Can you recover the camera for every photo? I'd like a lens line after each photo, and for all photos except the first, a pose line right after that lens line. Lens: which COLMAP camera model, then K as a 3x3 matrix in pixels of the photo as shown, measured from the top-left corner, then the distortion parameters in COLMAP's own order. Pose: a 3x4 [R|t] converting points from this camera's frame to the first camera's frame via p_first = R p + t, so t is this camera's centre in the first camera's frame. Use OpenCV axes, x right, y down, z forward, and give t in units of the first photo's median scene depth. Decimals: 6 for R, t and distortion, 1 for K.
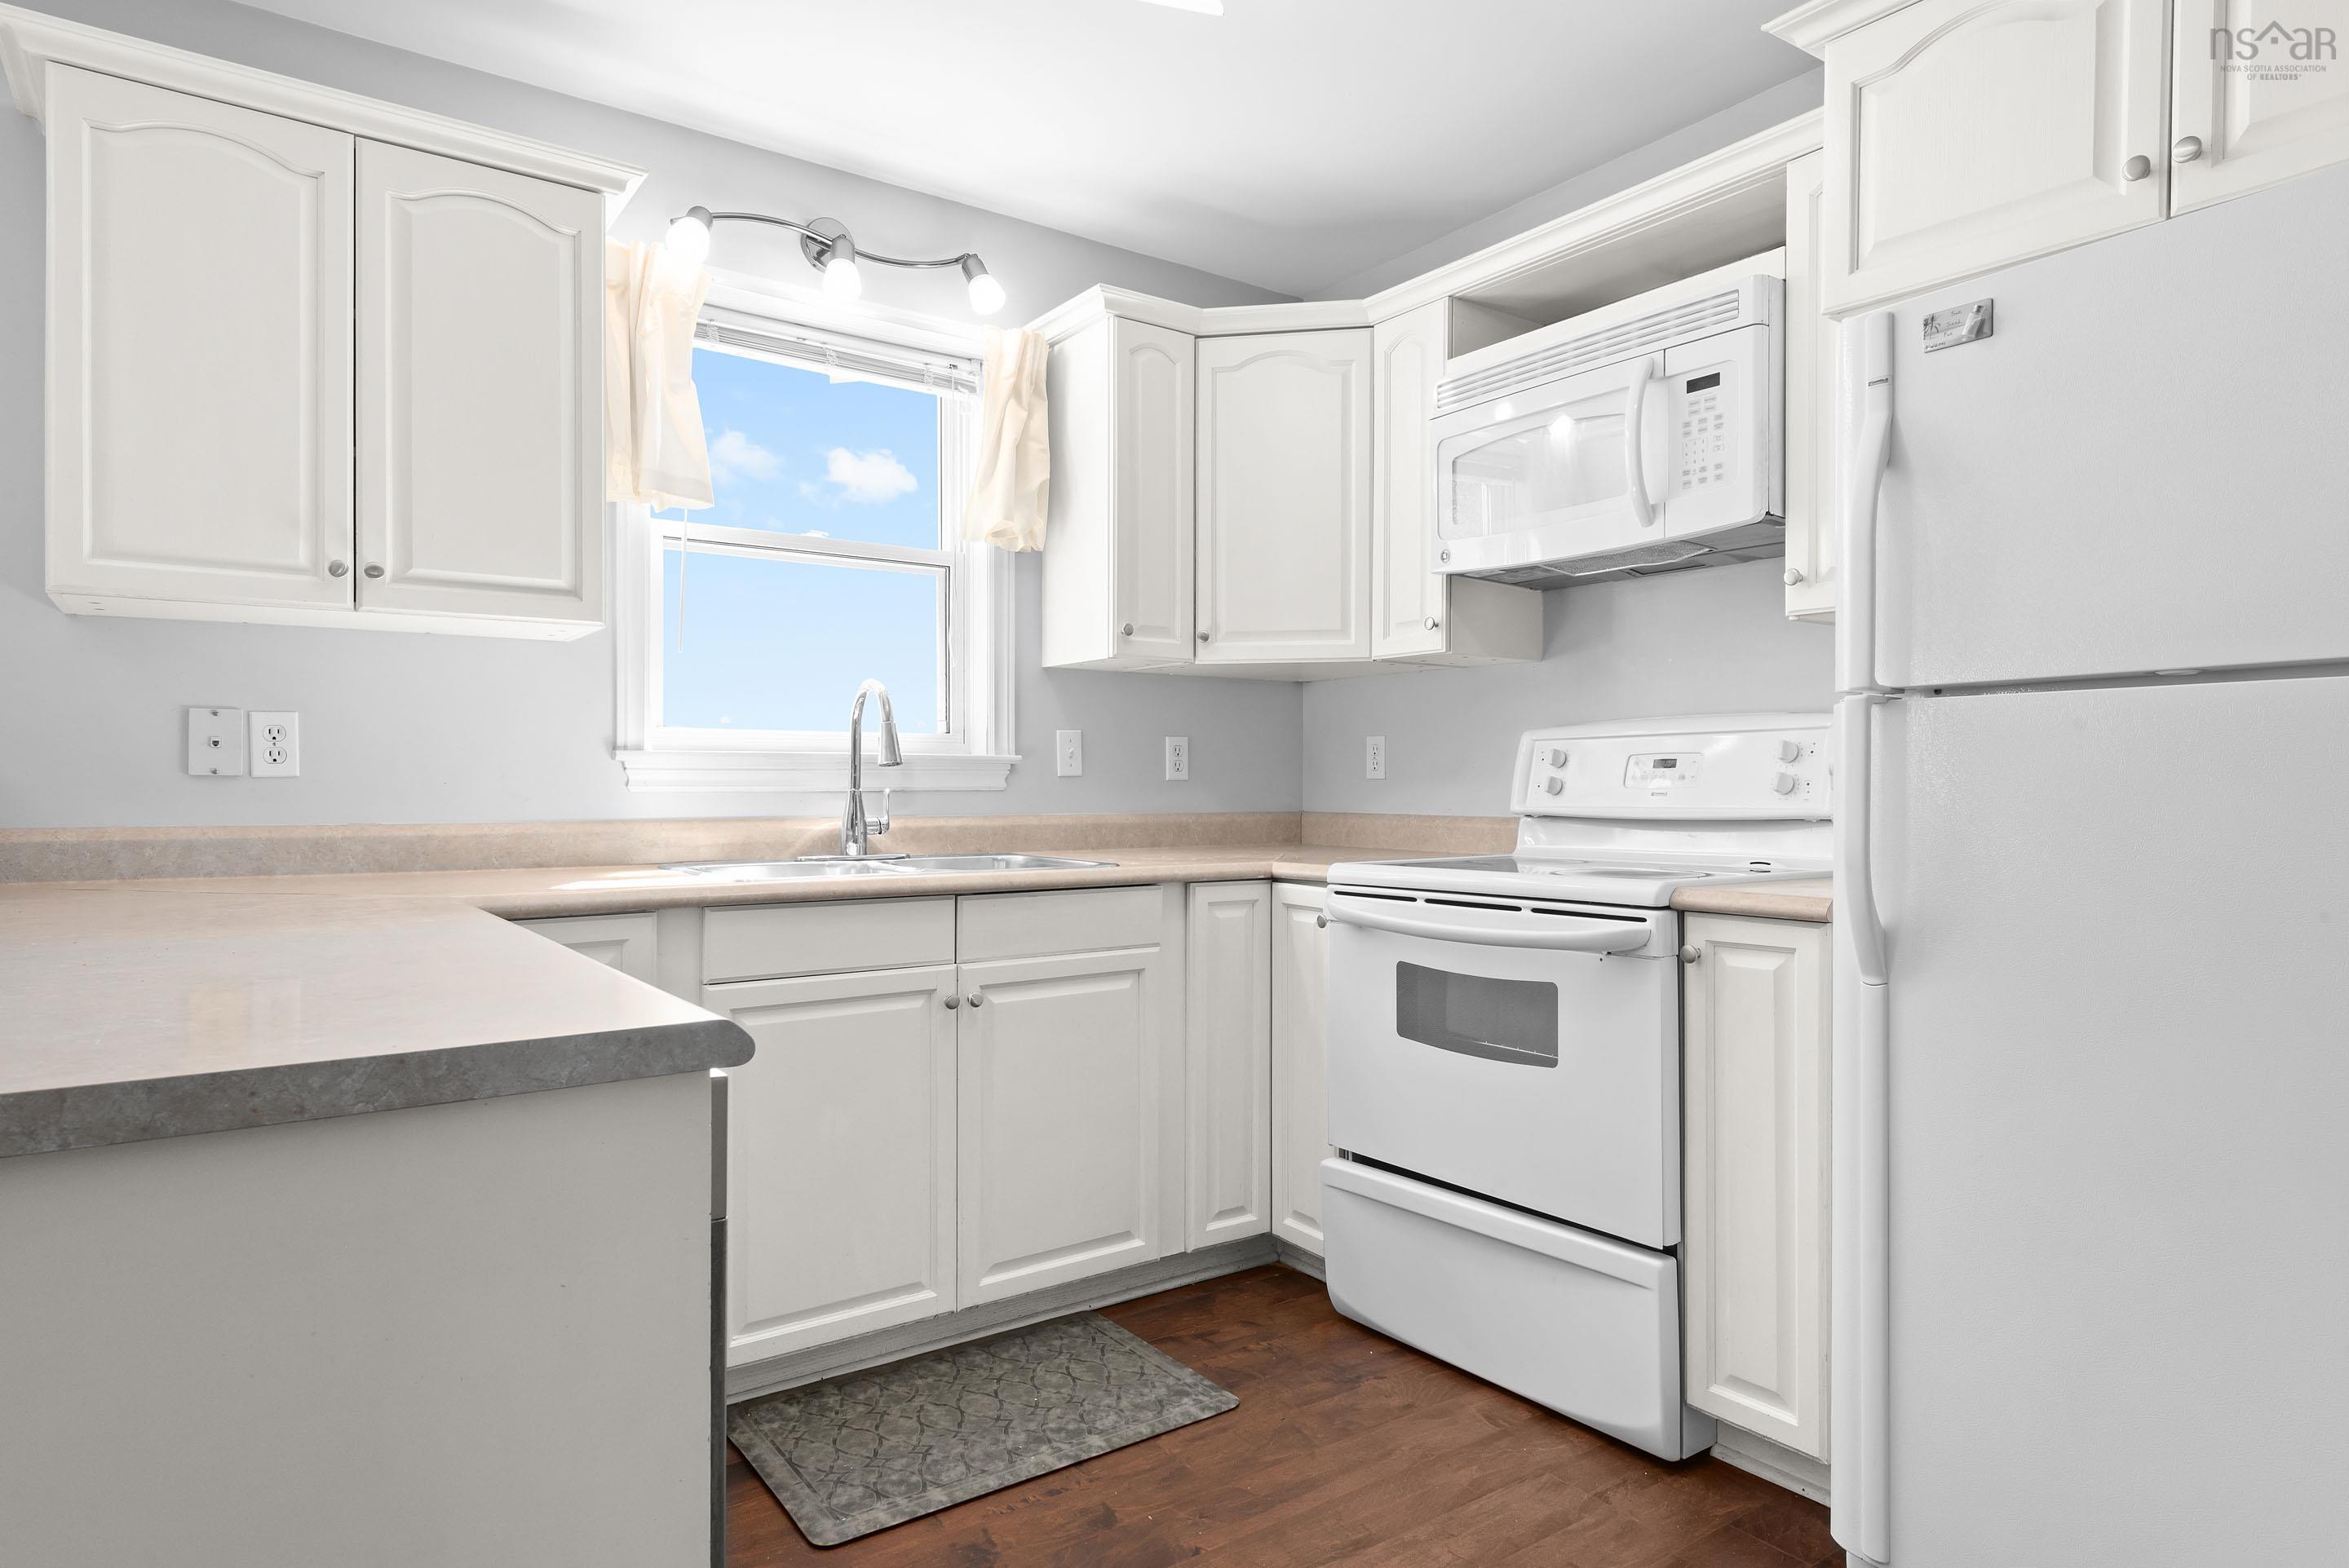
lens RADIAL K [[1334.1, 0, 1174.5], [0, 1334.1, 784.0], [0, 0, 1]] dist [0.013836, -0.003083]
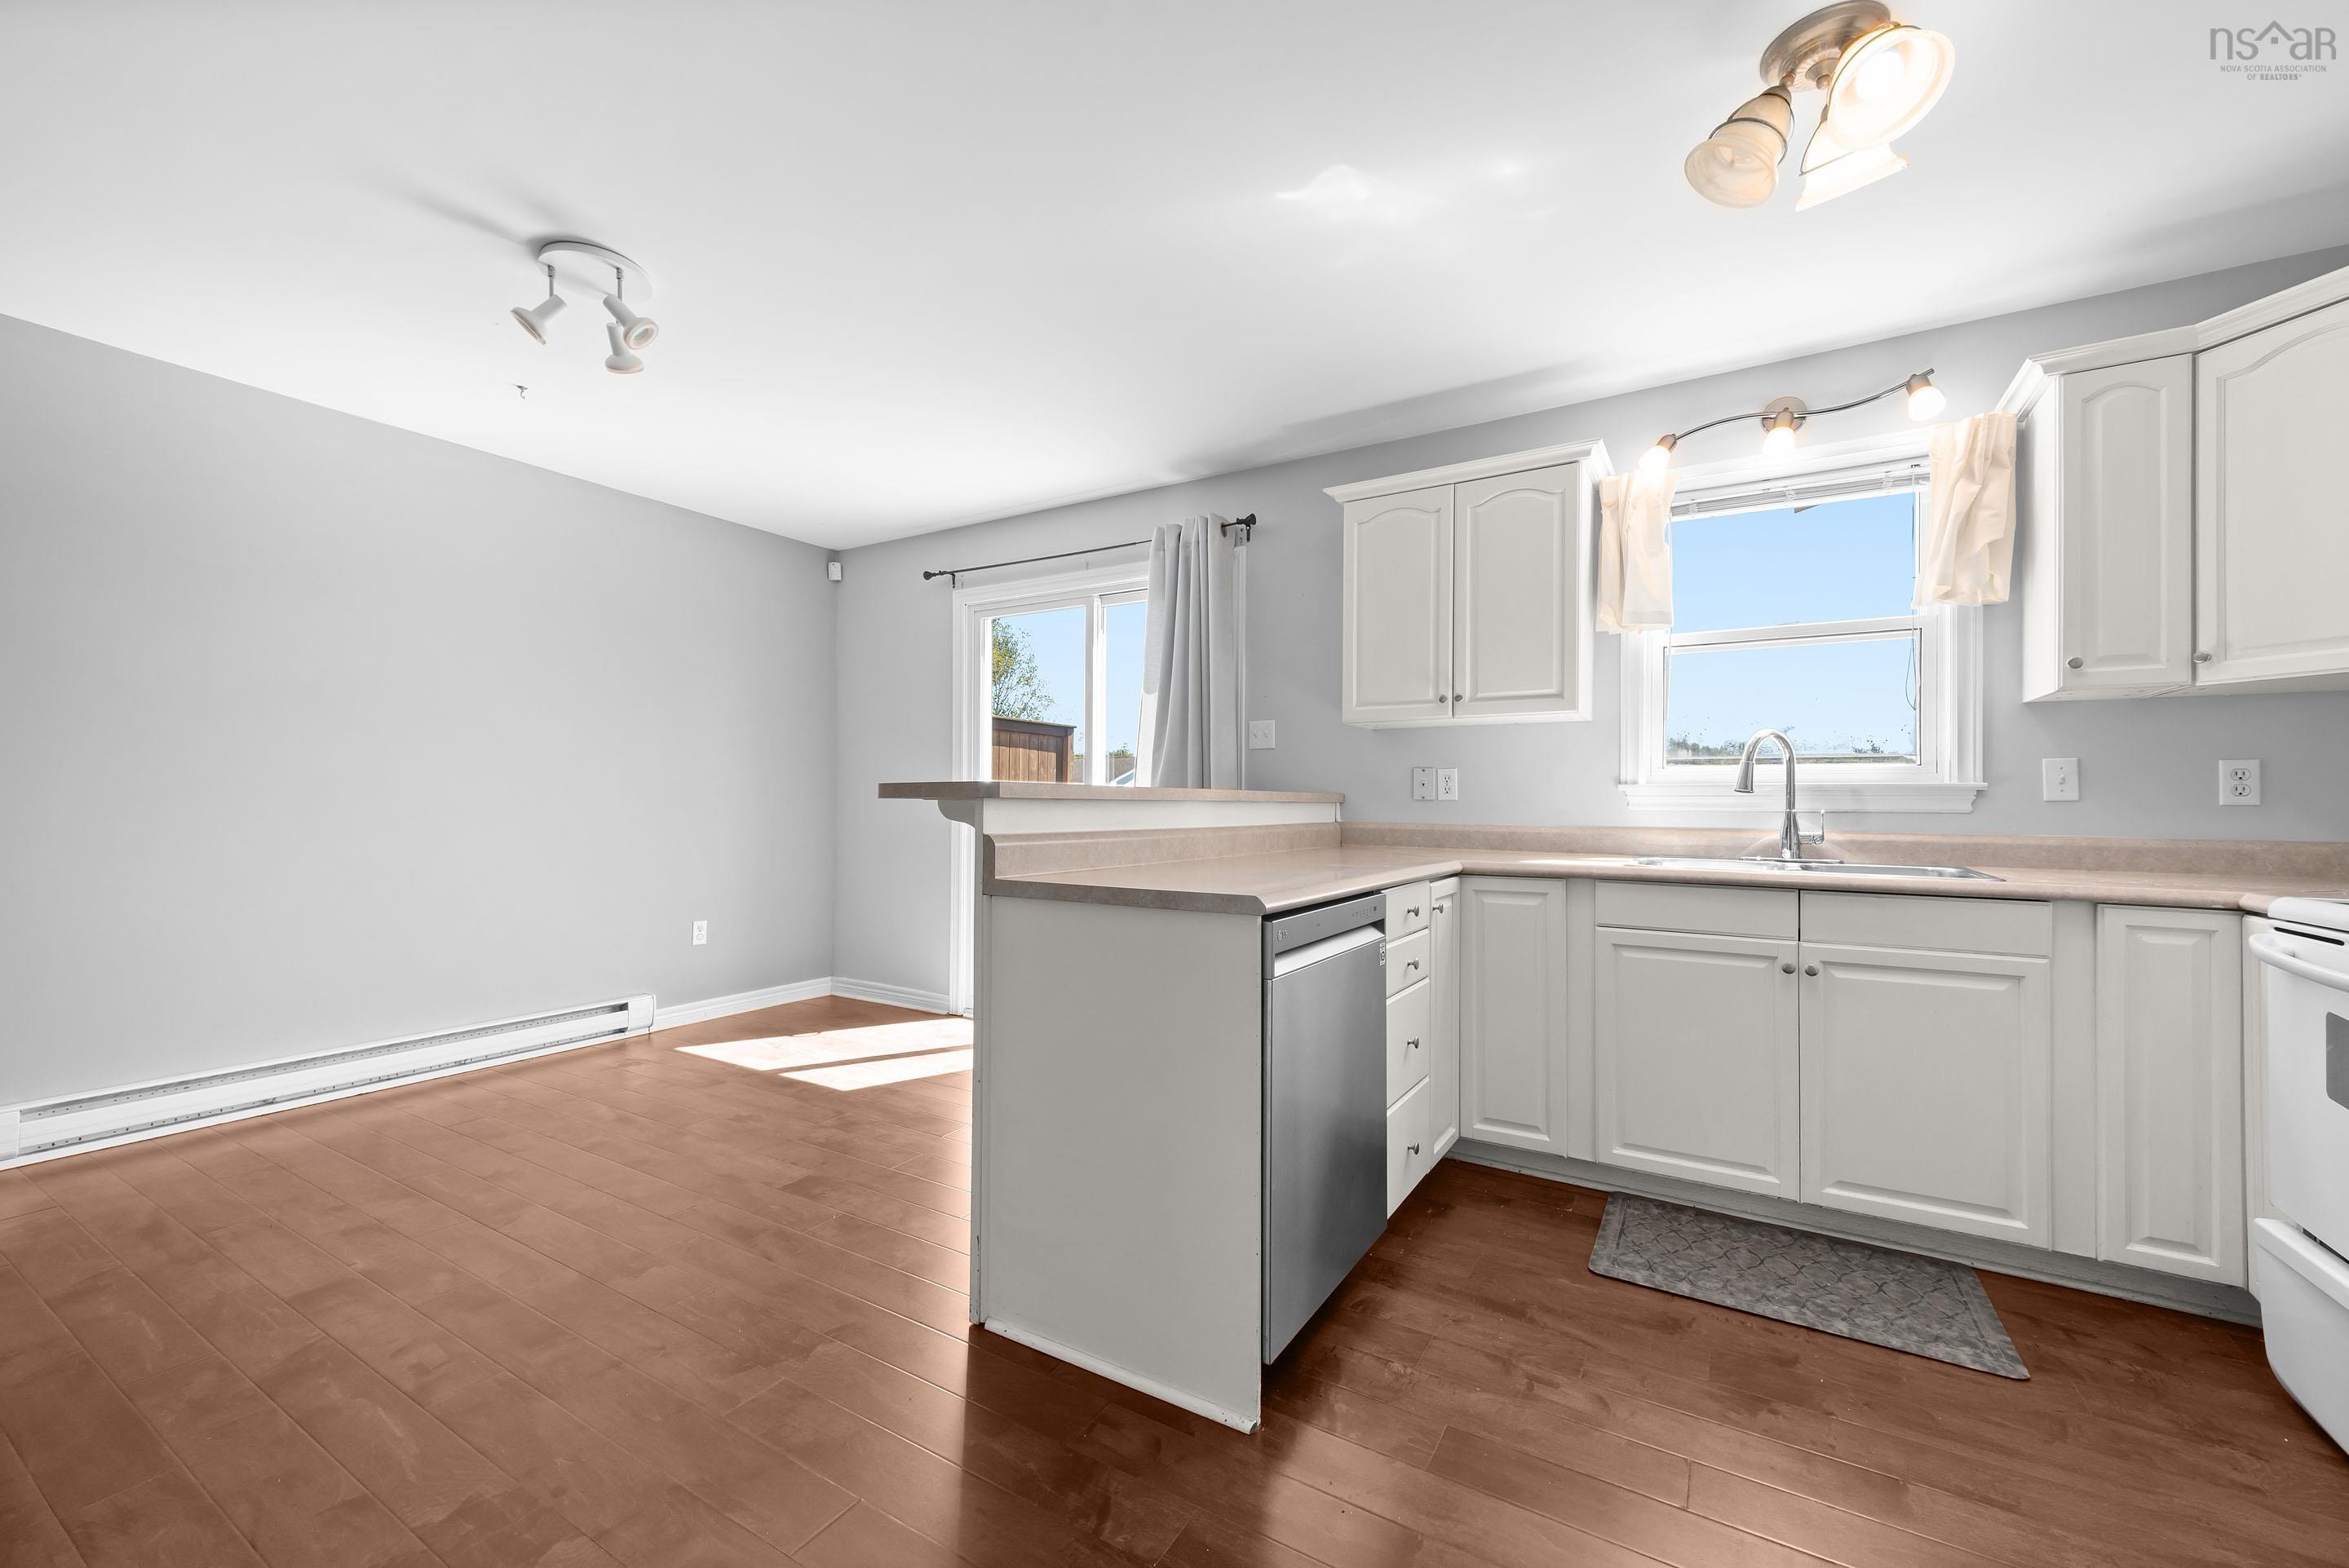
lens RADIAL K [[912.5, 0, 1179.8], [0, 912.5, 788.9], [0, 0, 1]] dist [0.011656, -0.001853]
pose [[0.404205, -0.010041, -0.914613, 0.393159], [-0.006266, 0.999886, -0.013747, -0.000810], [0.914647, 0.011288, 0.404096, 0.055981]]
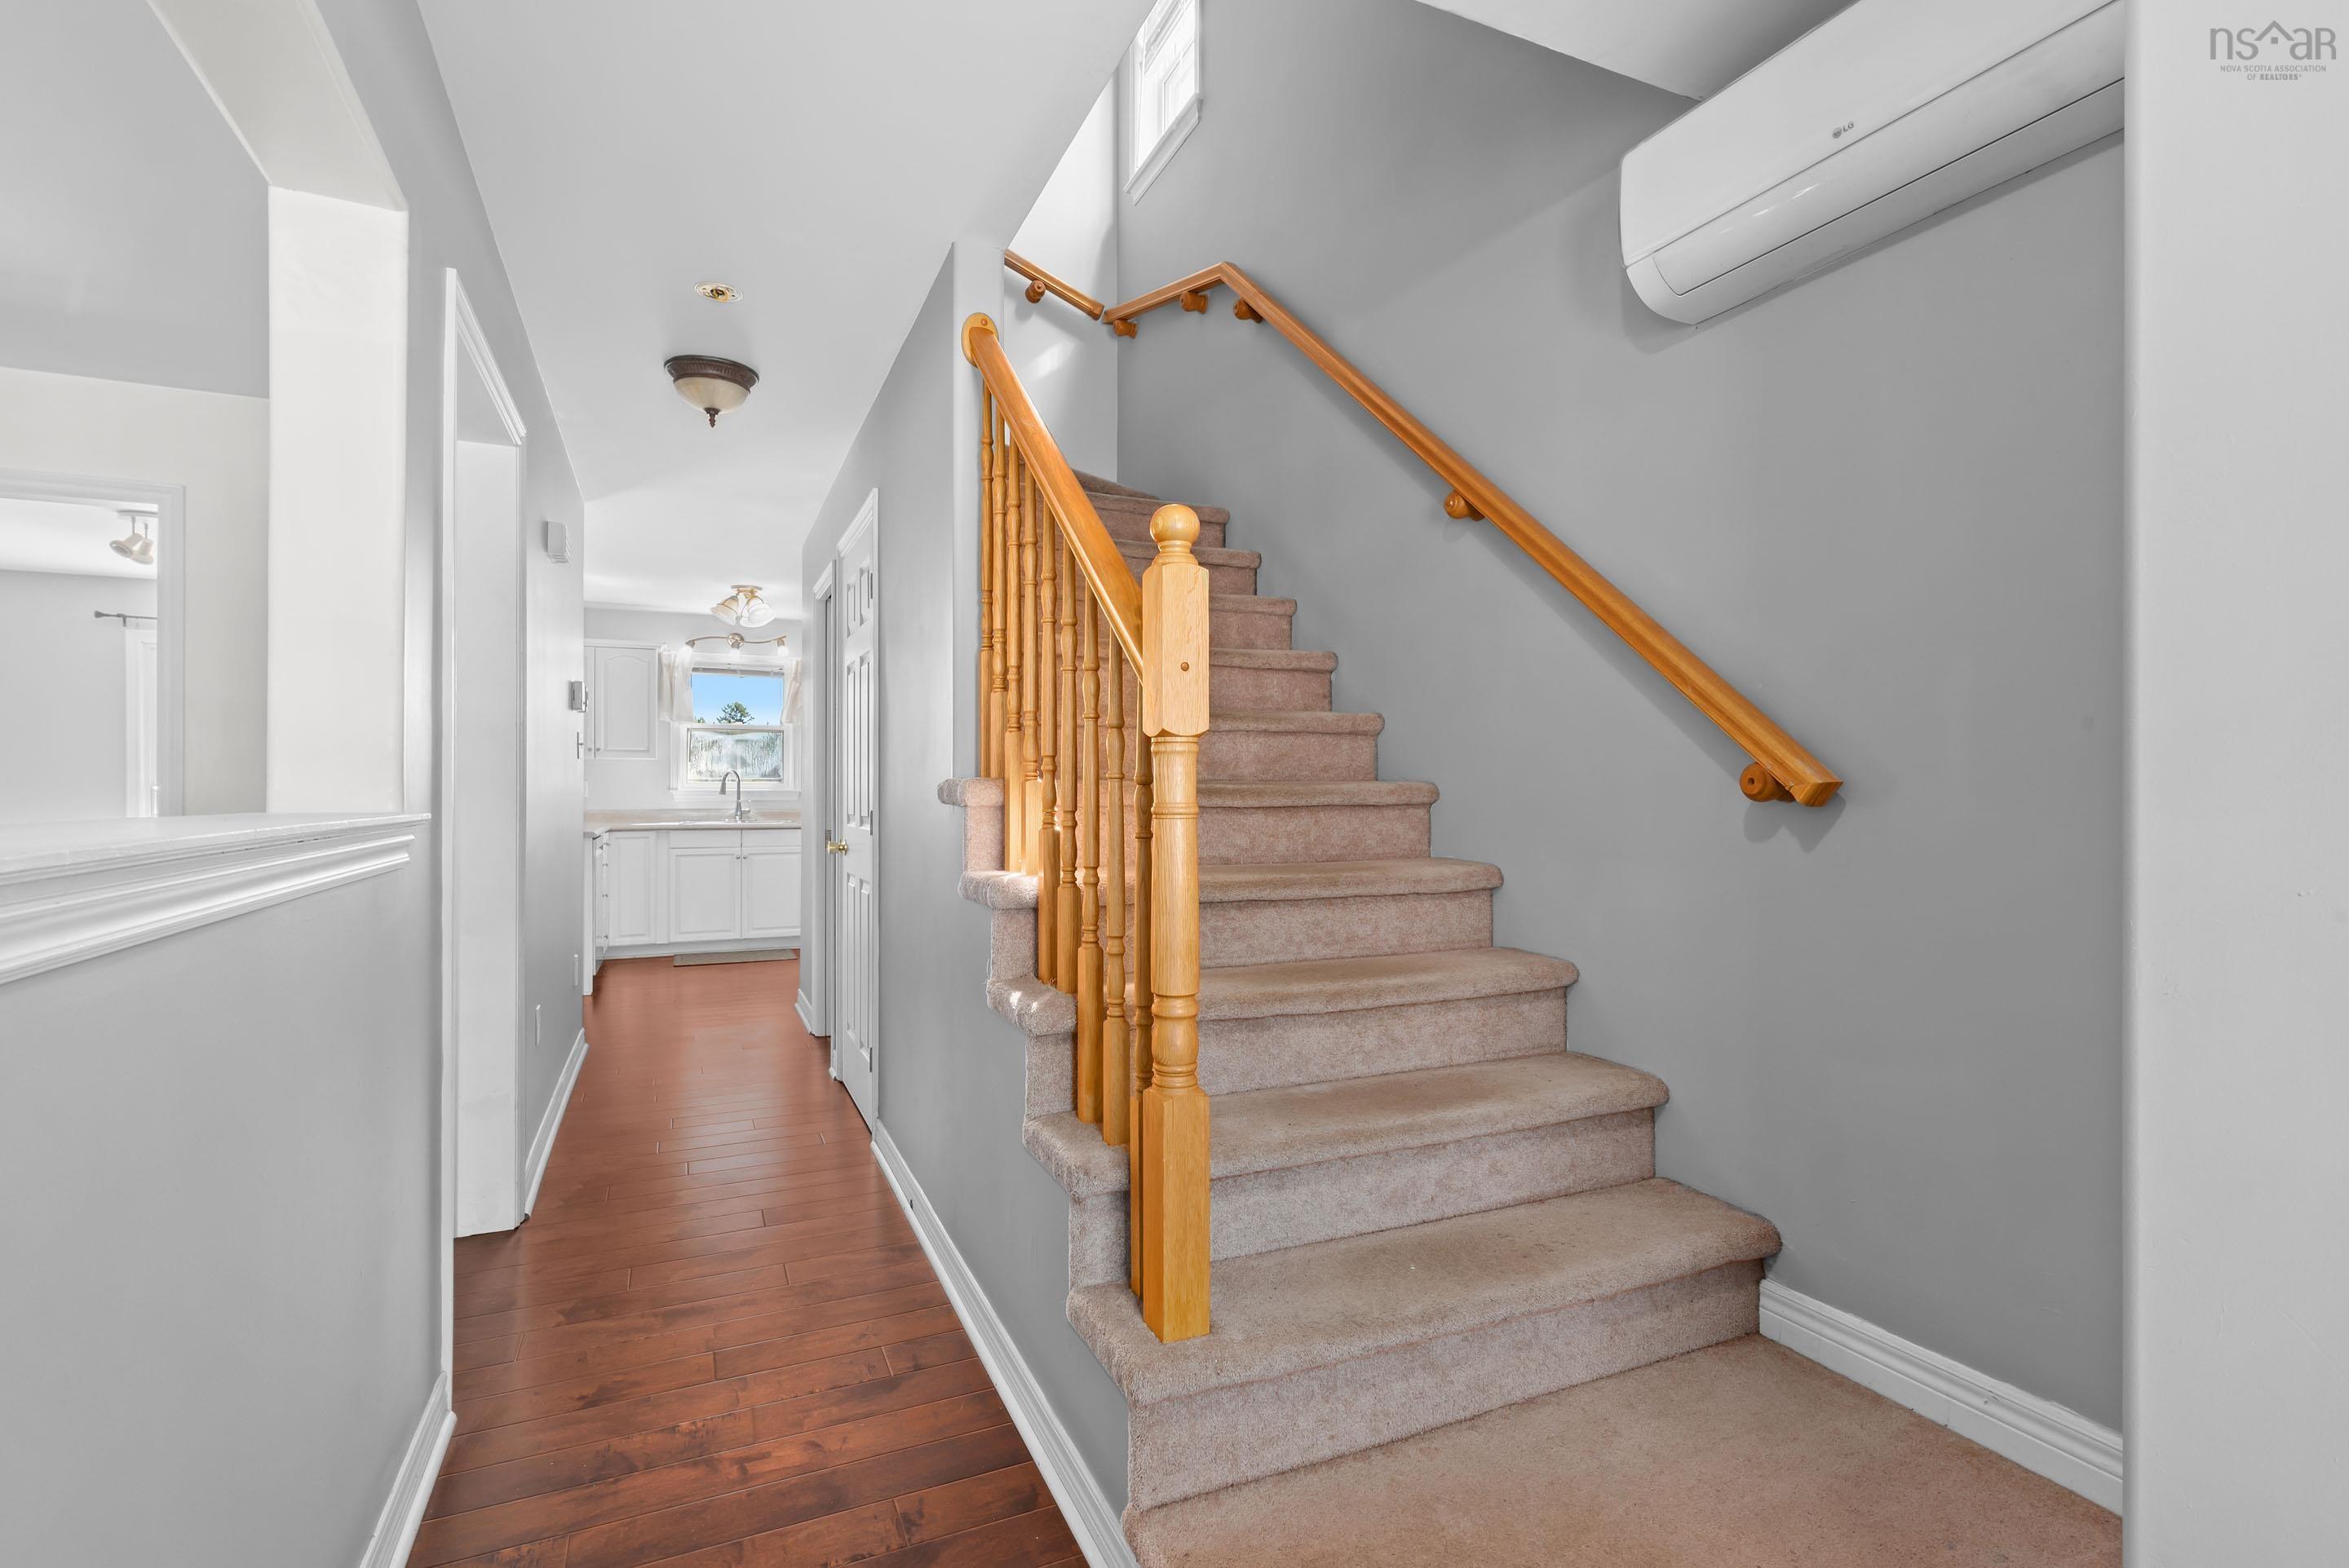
lens RADIAL K [[1095.2, 0, 1168.0], [0, 1095.2, 795.9], [0, 0, 1]] dist [0.013158, -0.000283]
pose [[0.980869, -0.001704, -0.194660, 1.512088], [0.002620, 0.999987, 0.004445, -0.018605], [0.194650, -0.004870, 0.980861, -1.691285]]
